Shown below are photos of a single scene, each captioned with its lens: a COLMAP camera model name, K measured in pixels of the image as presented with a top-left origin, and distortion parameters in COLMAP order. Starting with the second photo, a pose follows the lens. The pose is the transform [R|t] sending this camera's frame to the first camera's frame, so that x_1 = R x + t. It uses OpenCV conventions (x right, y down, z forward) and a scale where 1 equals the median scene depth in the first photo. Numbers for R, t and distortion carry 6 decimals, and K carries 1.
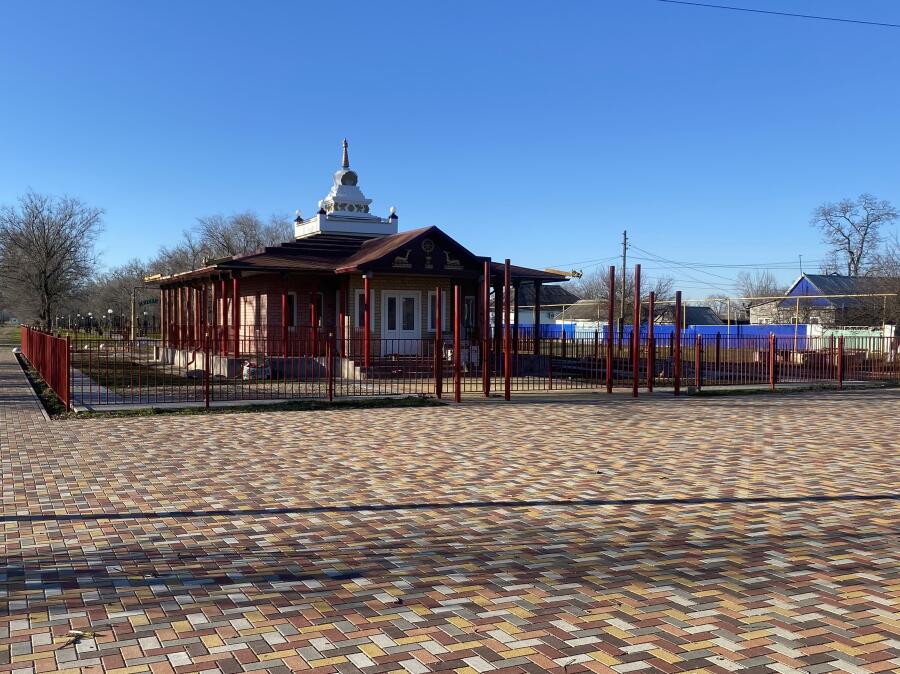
lens RADIAL K [[897.8, 0, 439.4], [0, 897.8, 355.6], [0, 0, 1]] dist [0.135491, -0.352247]
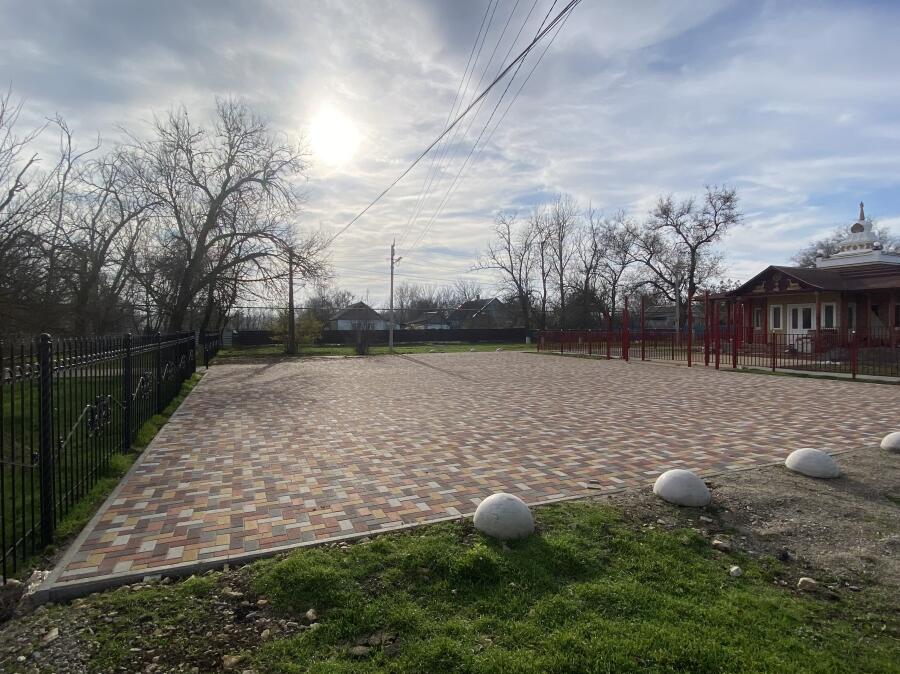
lens RADIAL K [[476.2, 0, 449.3], [0, 476.2, 334.1], [0, 0, 1]] dist [0.072114, -0.081645]
pose [[-0.023388, 0.008184, -0.999693, 1.115420], [-0.029250, 0.999533, 0.008867, -0.011489], [0.999298, 0.029448, -0.023138, 0.541475]]
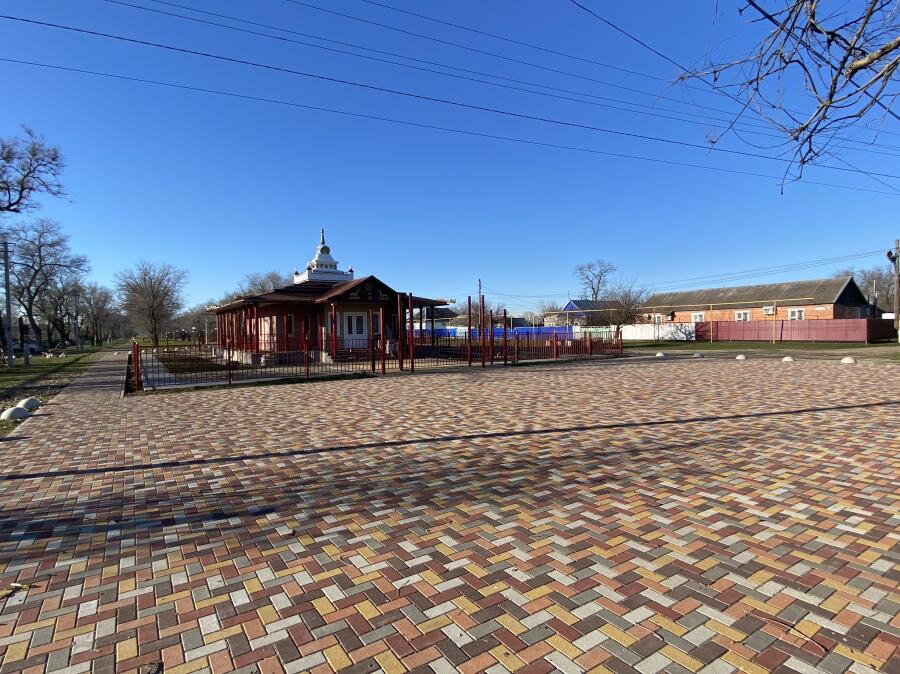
lens RADIAL K [[476.2, 0, 449.3], [0, 476.2, 334.1], [0, 0, 1]] dist [0.072114, -0.081645]
pose [[0.991180, -0.027050, 0.129733, 0.024891], [0.030310, 0.999271, -0.023220, -0.001655], [-0.129010, 0.026947, 0.991277, 0.055572]]
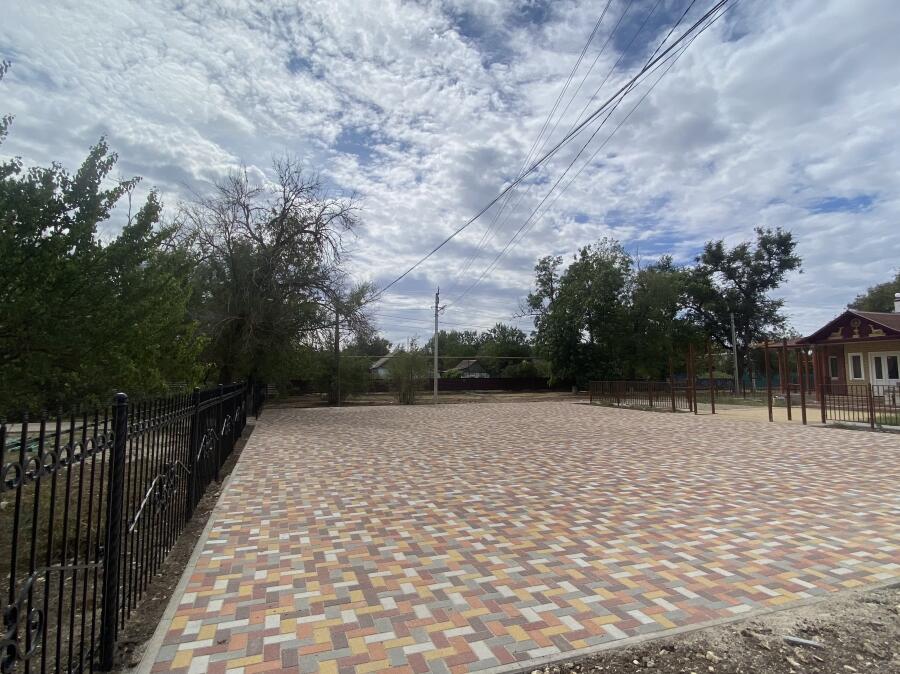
lens RADIAL K [[478.0, 0, 449.0], [0, 478.0, 330.9], [0, 0, 1]] dist [0.057769, -0.060962]
pose [[-0.093573, -0.097811, -0.990796, 1.081972], [-0.030331, 0.994981, -0.095359, -0.014033], [0.995150, 0.021129, -0.096070, 0.503127]]
